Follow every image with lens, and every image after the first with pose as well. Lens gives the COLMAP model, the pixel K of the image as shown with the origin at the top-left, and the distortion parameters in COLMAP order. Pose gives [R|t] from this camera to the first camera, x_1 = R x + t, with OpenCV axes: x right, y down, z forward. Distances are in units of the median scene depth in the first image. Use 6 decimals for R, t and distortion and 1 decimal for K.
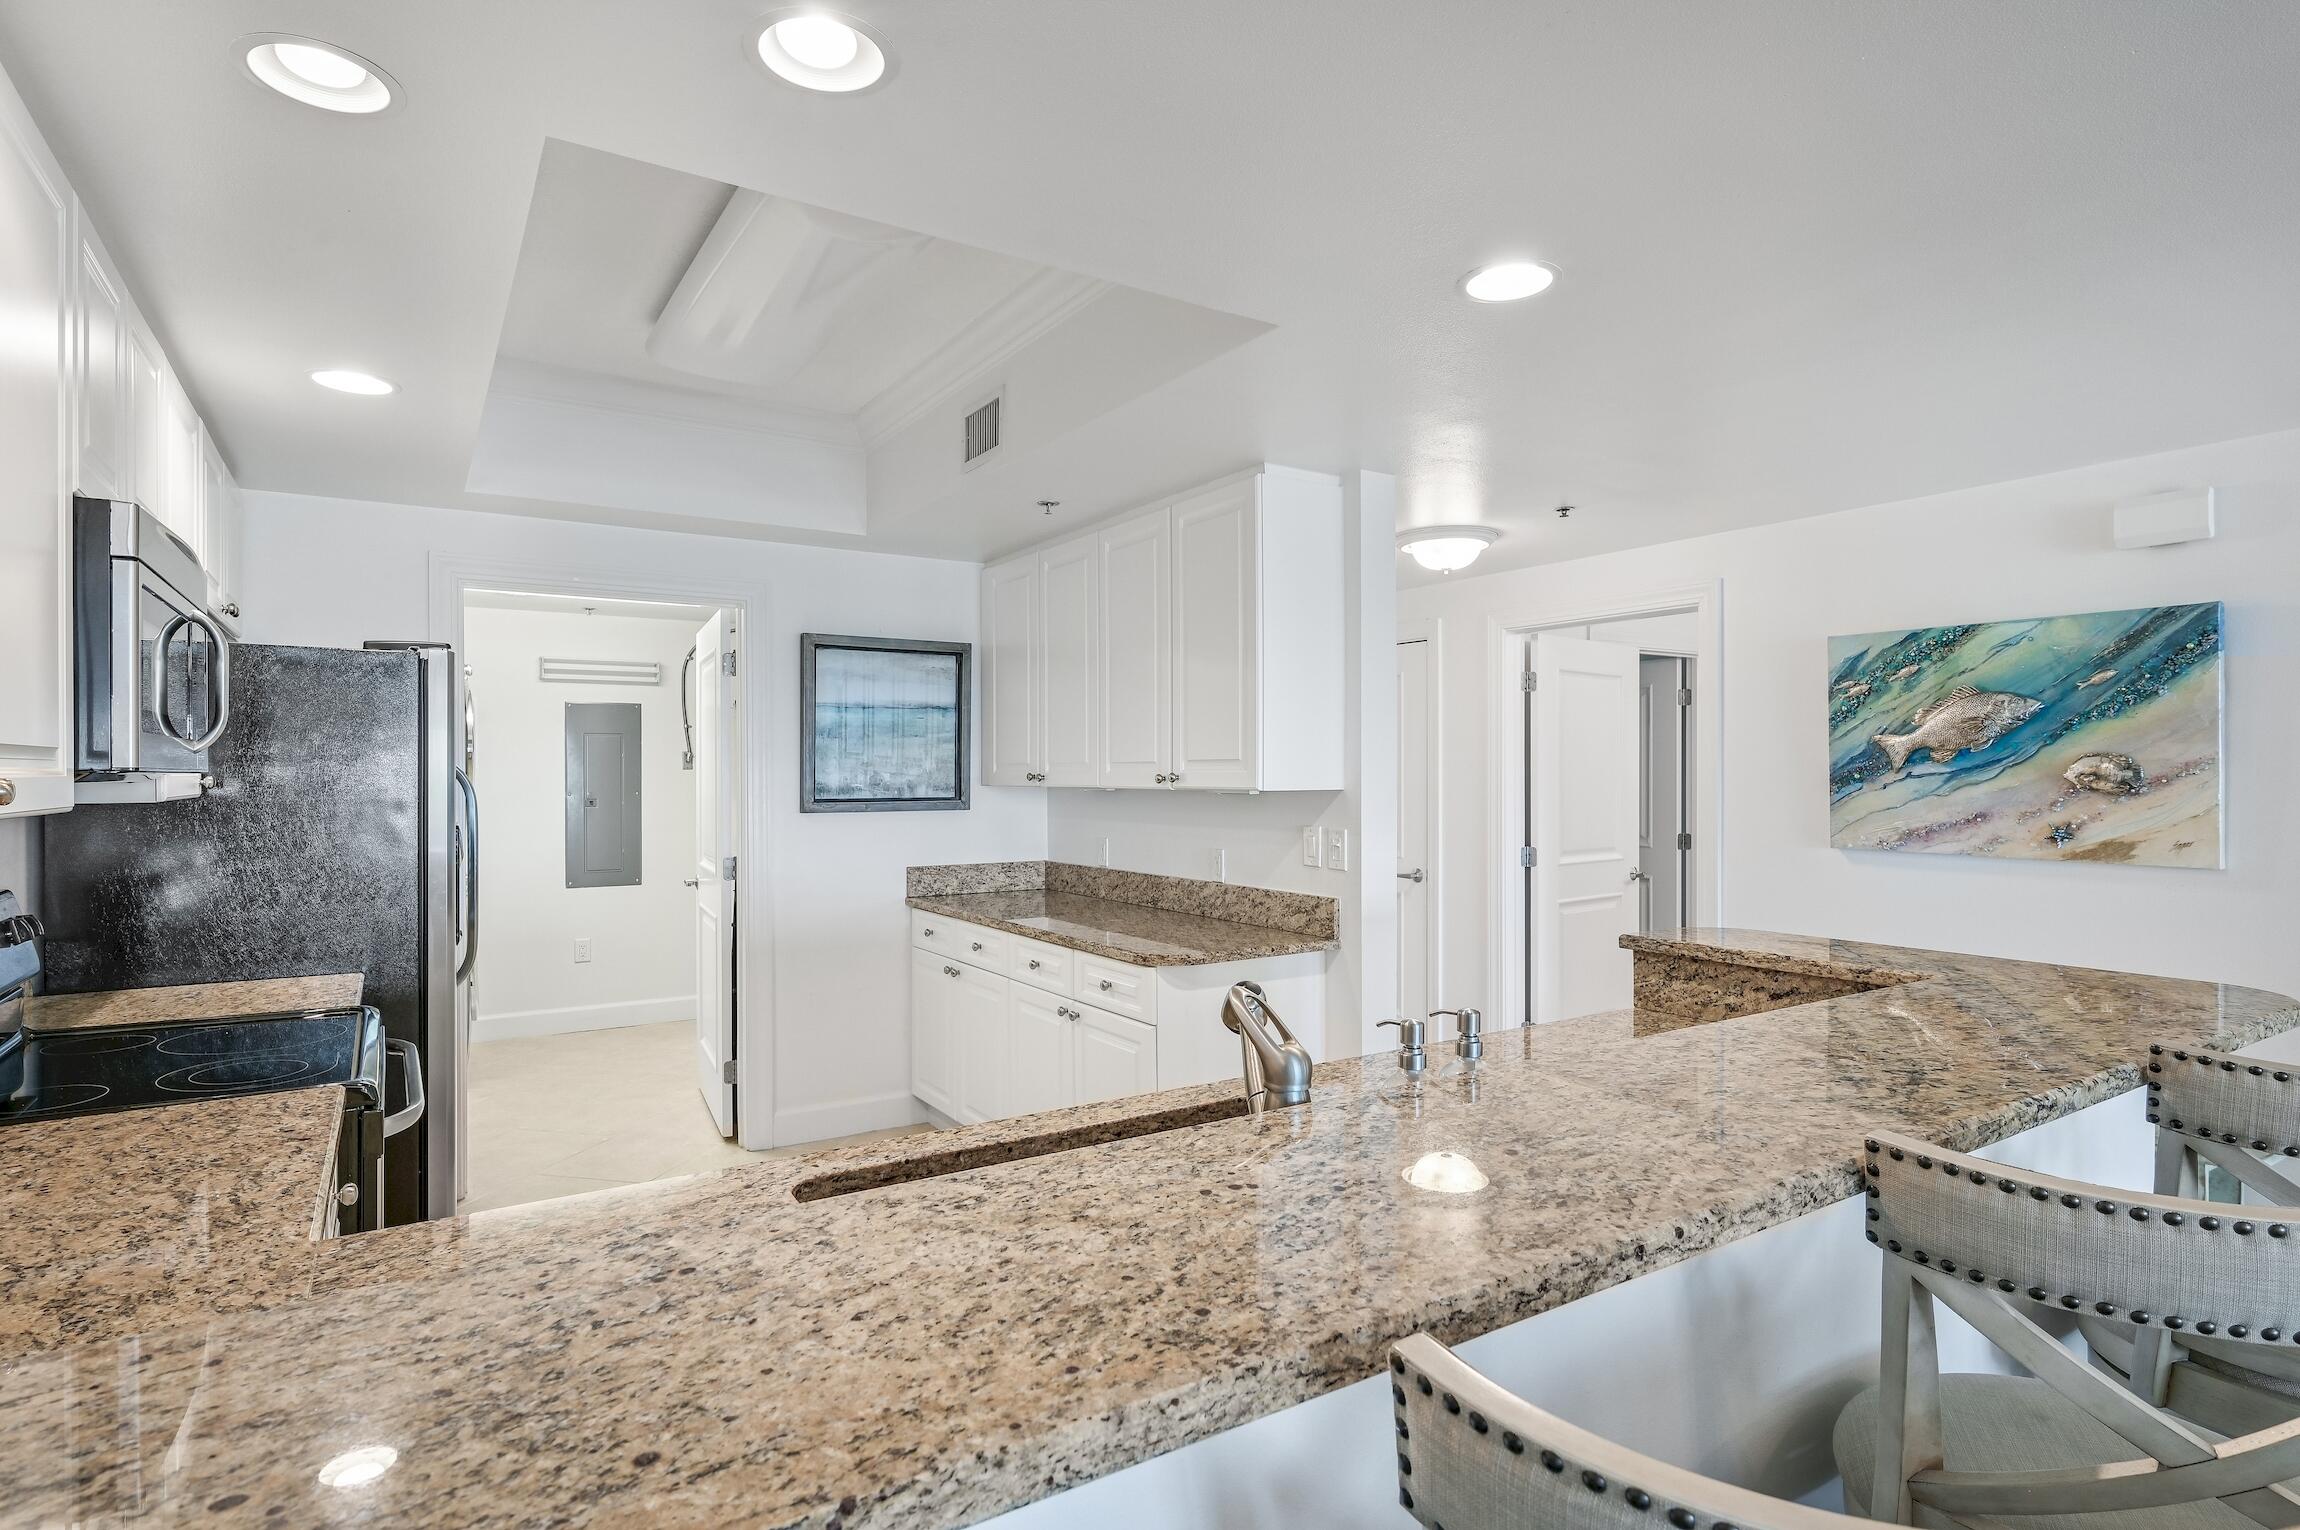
lens RADIAL K [[1170.1, 0, 1139.0], [0, 1170.1, 768.5], [0, 0, 1]] dist [-0.000636, 0.003670]
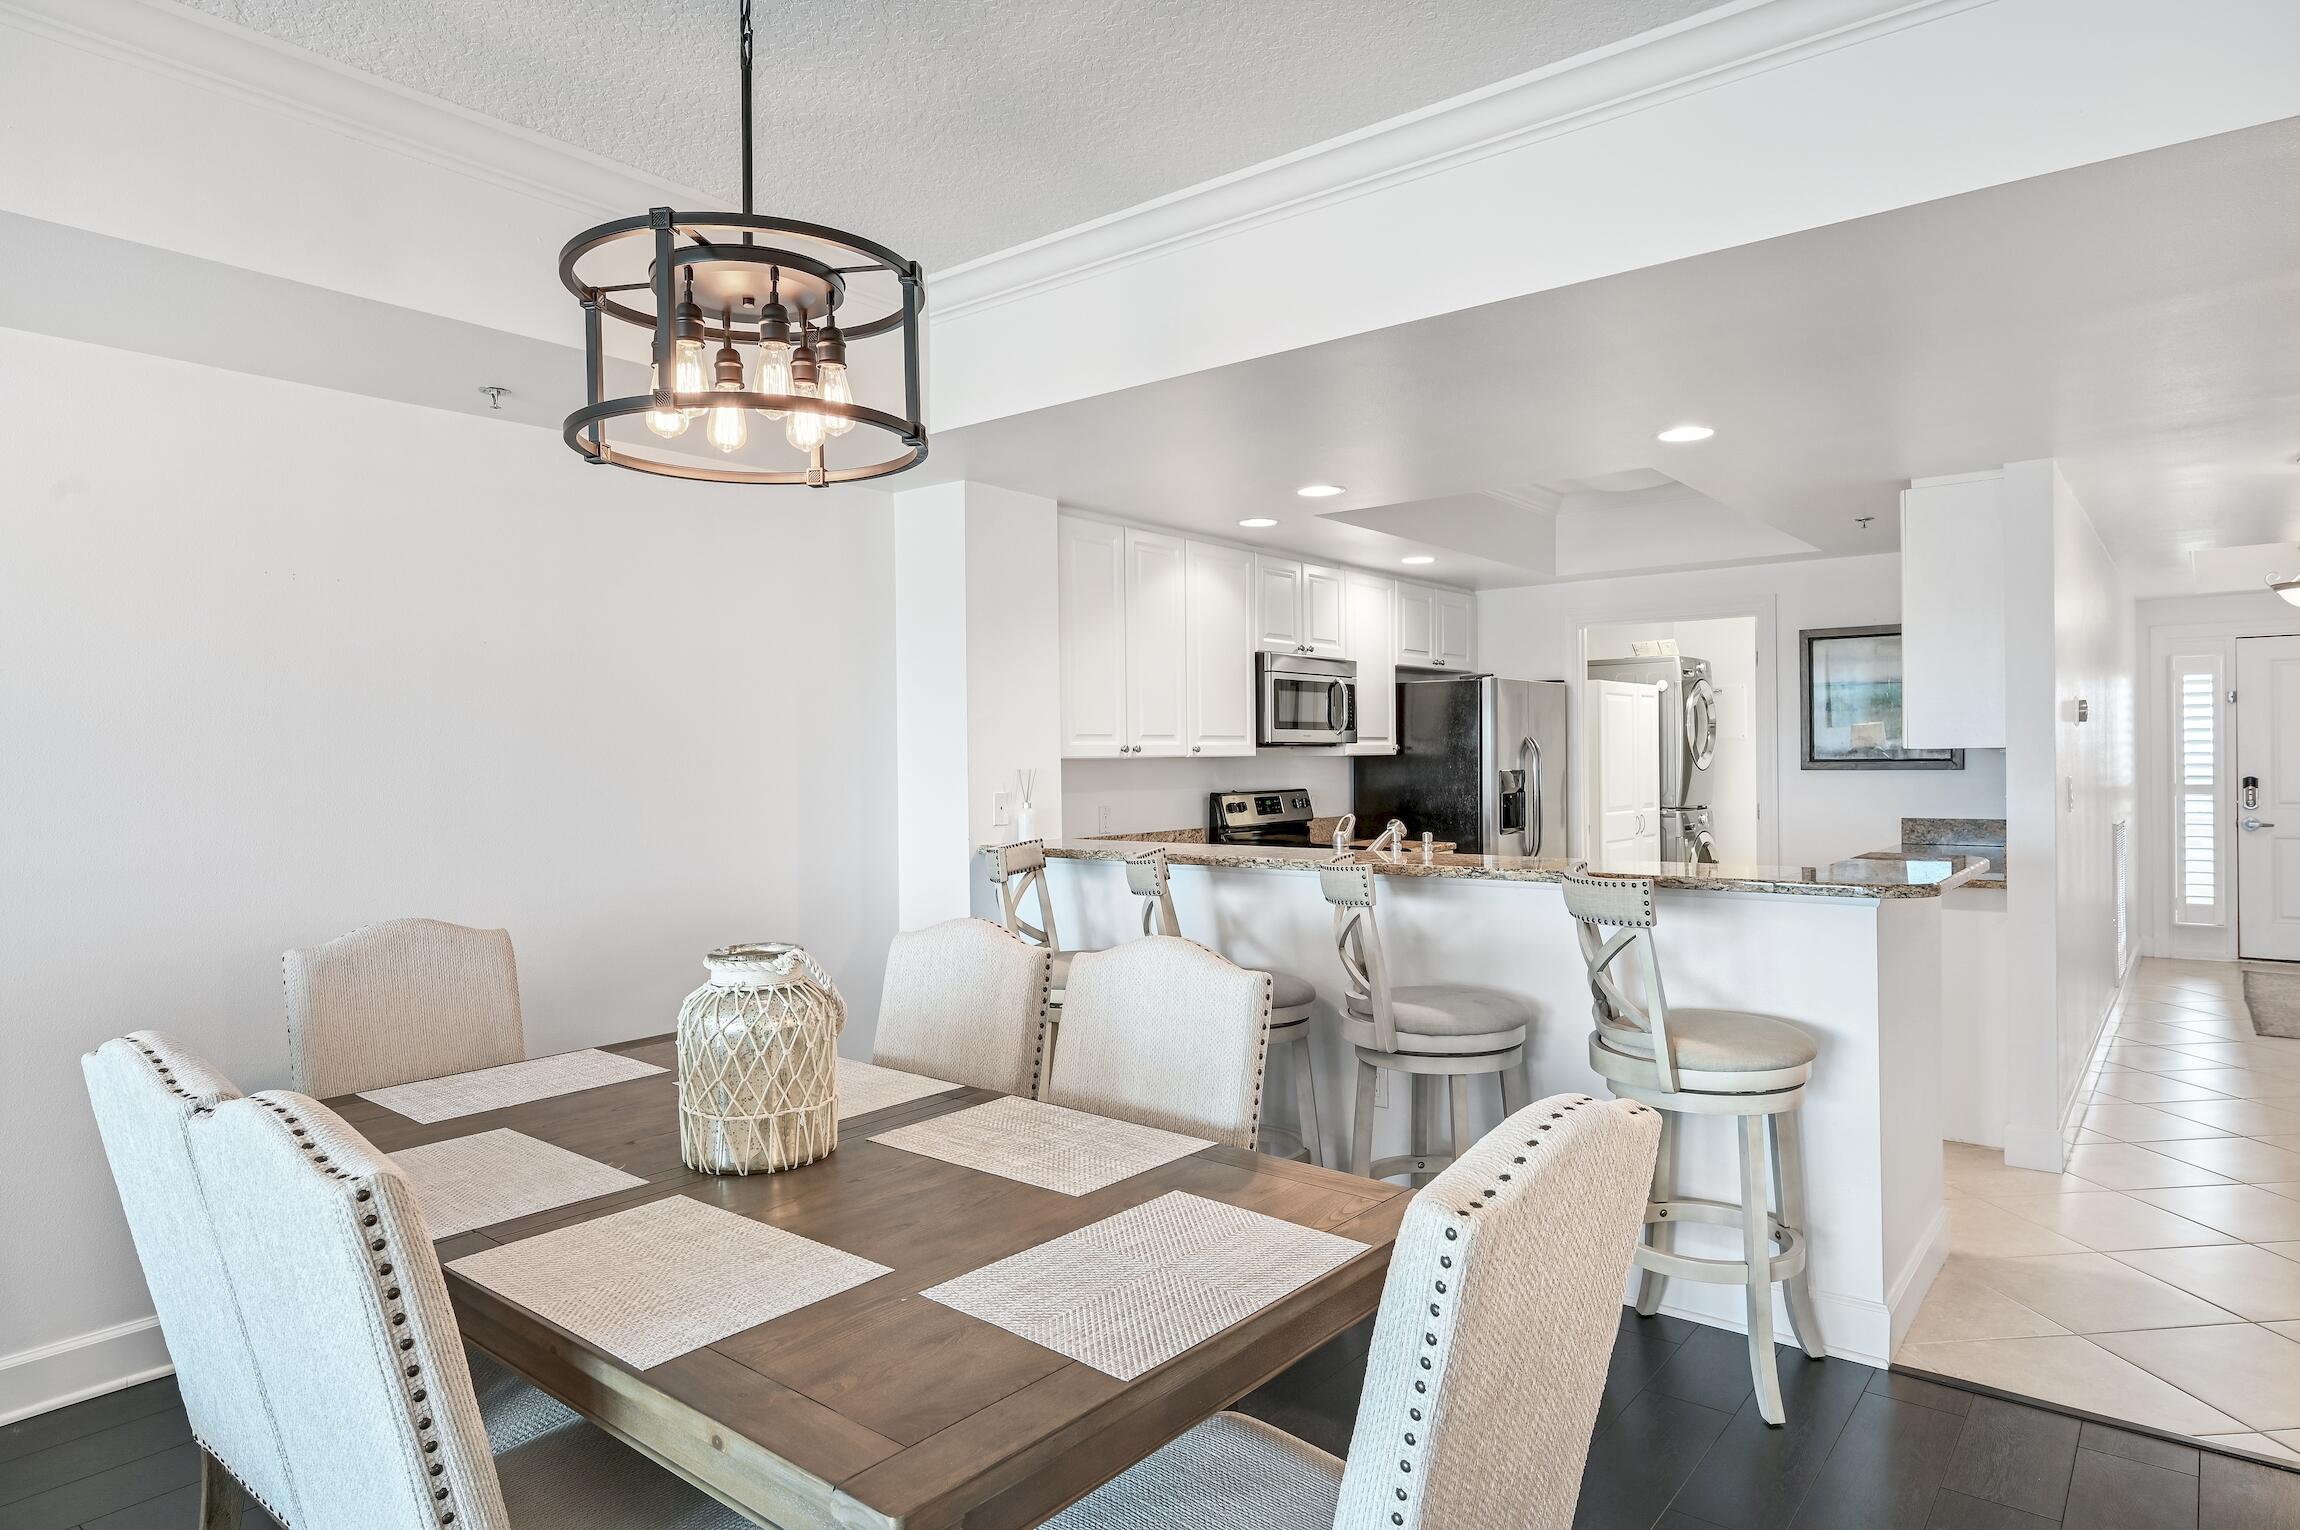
lens RADIAL K [[1280.0, 0, 1169.9], [0, 1280.0, 771.7], [0, 0, 1]] dist [0.000141, -0.000753]
pose [[0.313292, 0.012231, -0.949578, 0.826661], [0.012065, 0.999785, 0.016858, 0.007584], [0.949580, -0.016738, 0.313077, -0.107845]]
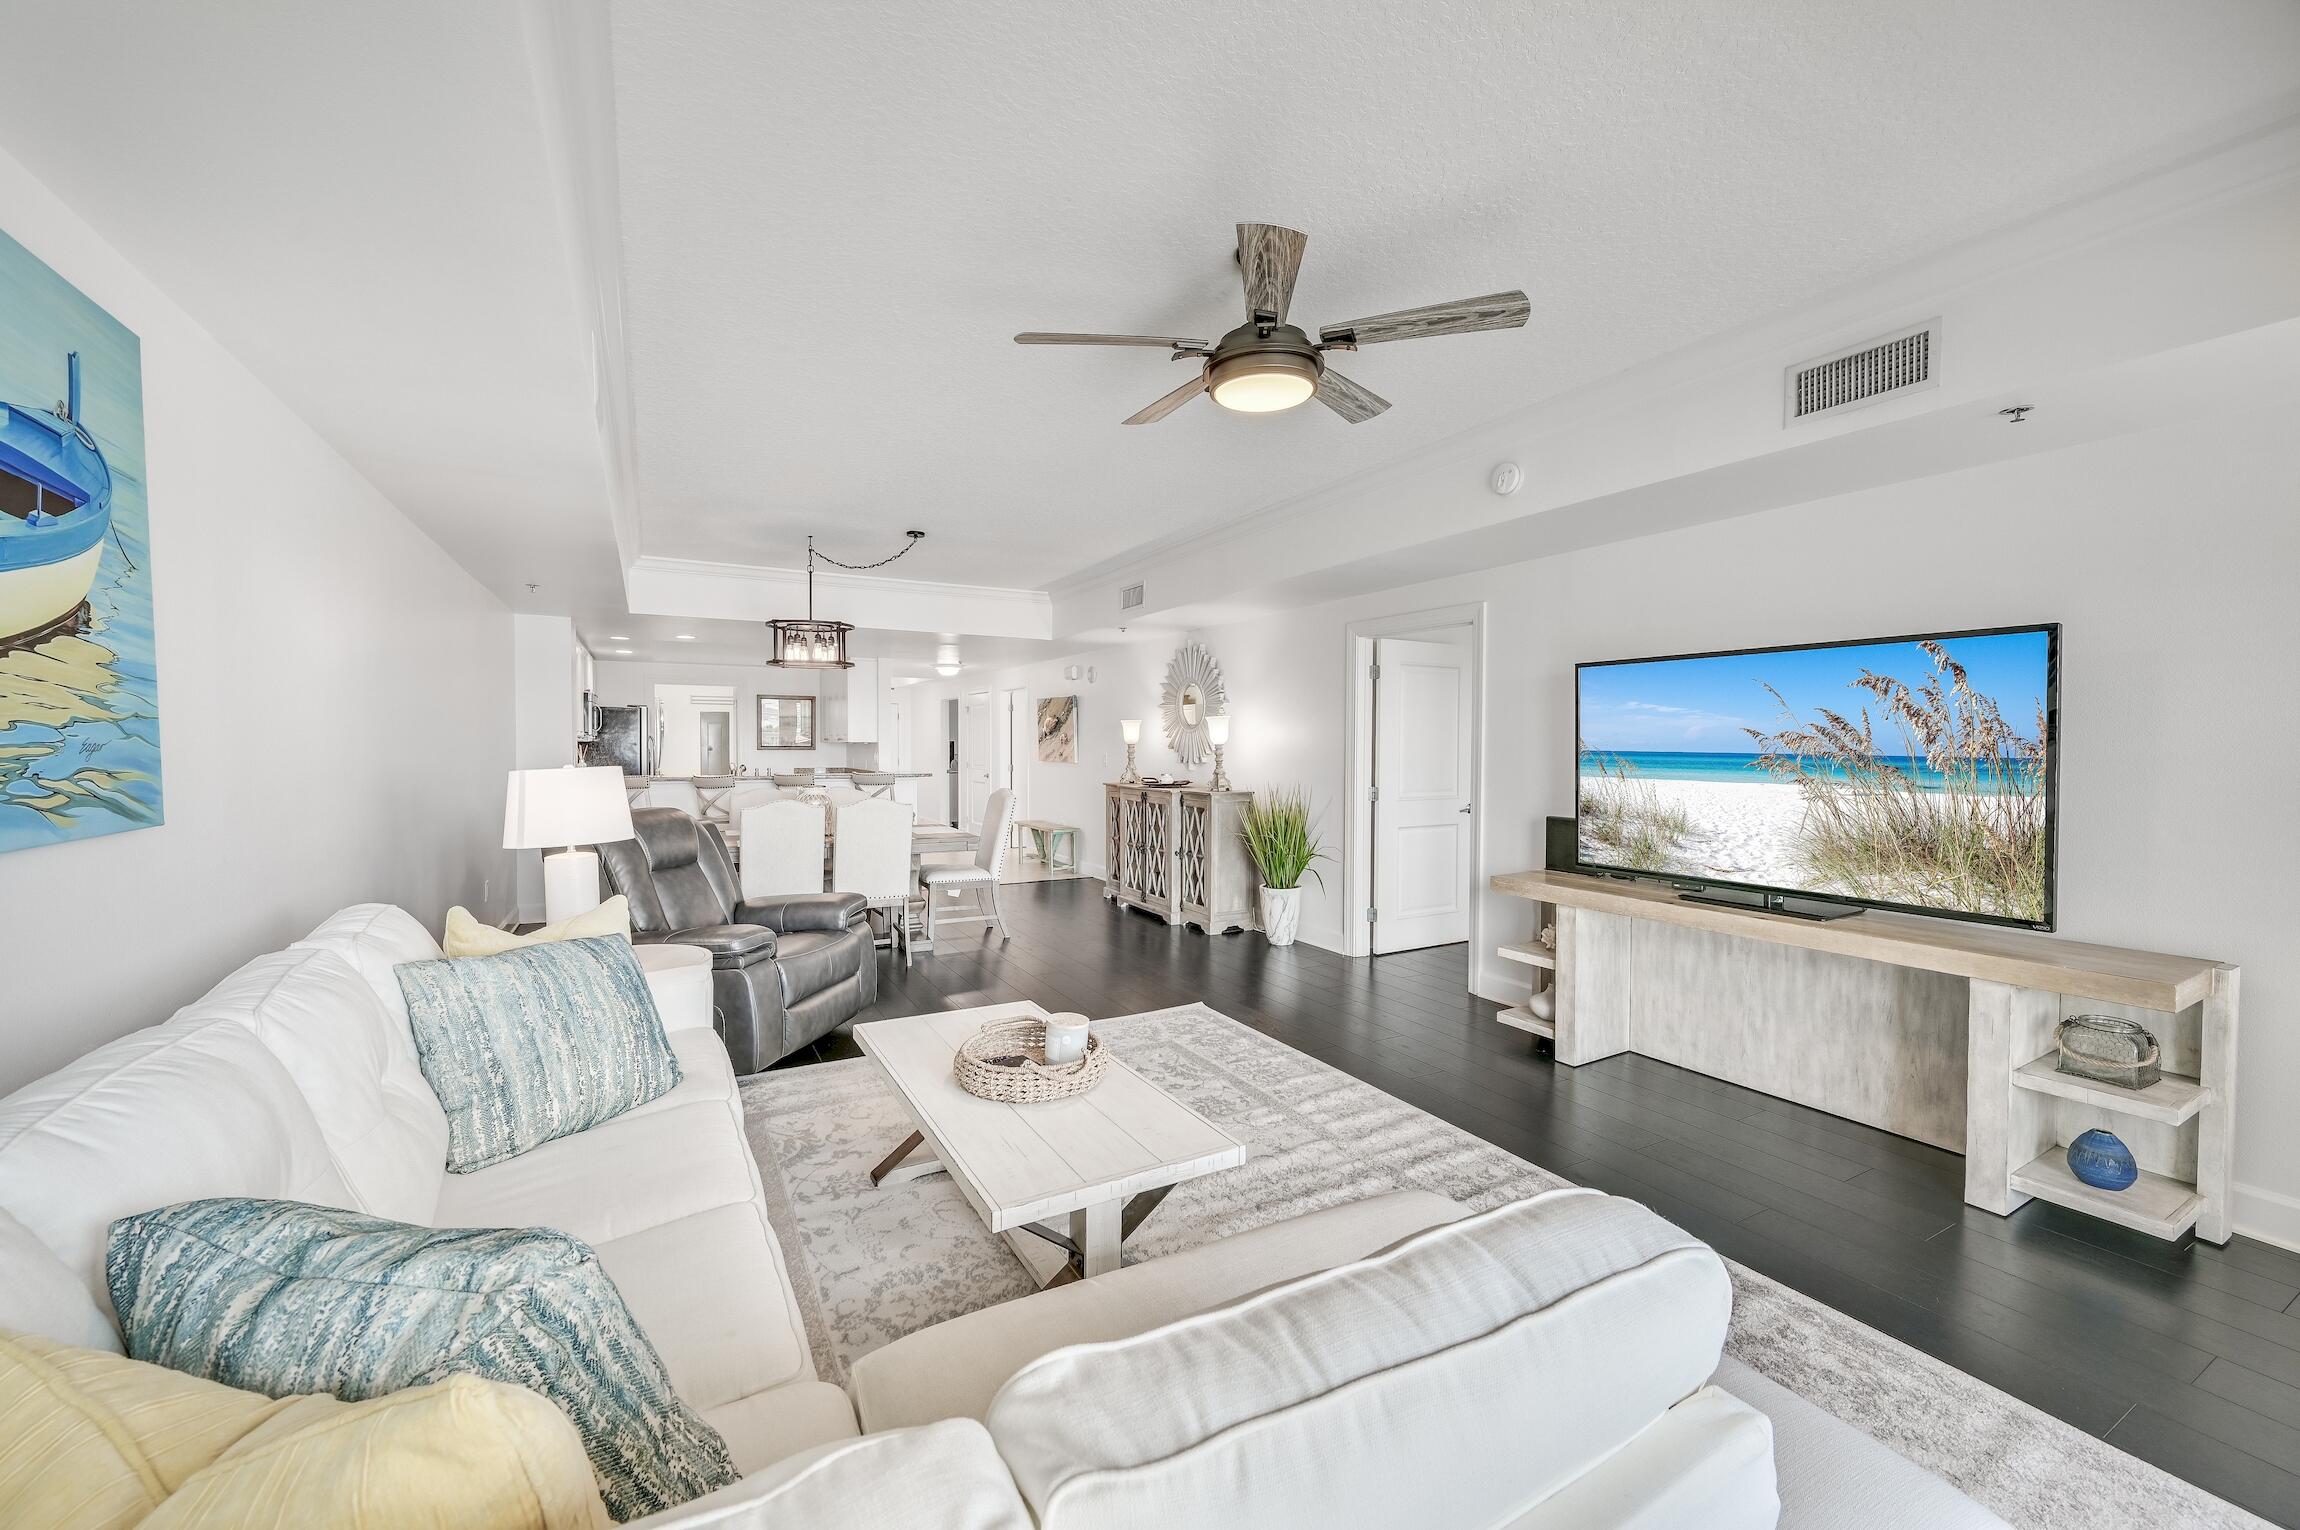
lens RADIAL K [[905.0, 0, 1155.7], [0, 905.0, 759.3], [0, 0, 1]] dist [0.000945, 0.000386]
pose [[0.997976, 0.009516, -0.062878, 0.957227], [-0.008349, 0.999788, 0.018799, 0.009573], [0.063044, -0.018236, 0.997844, -1.414172]]
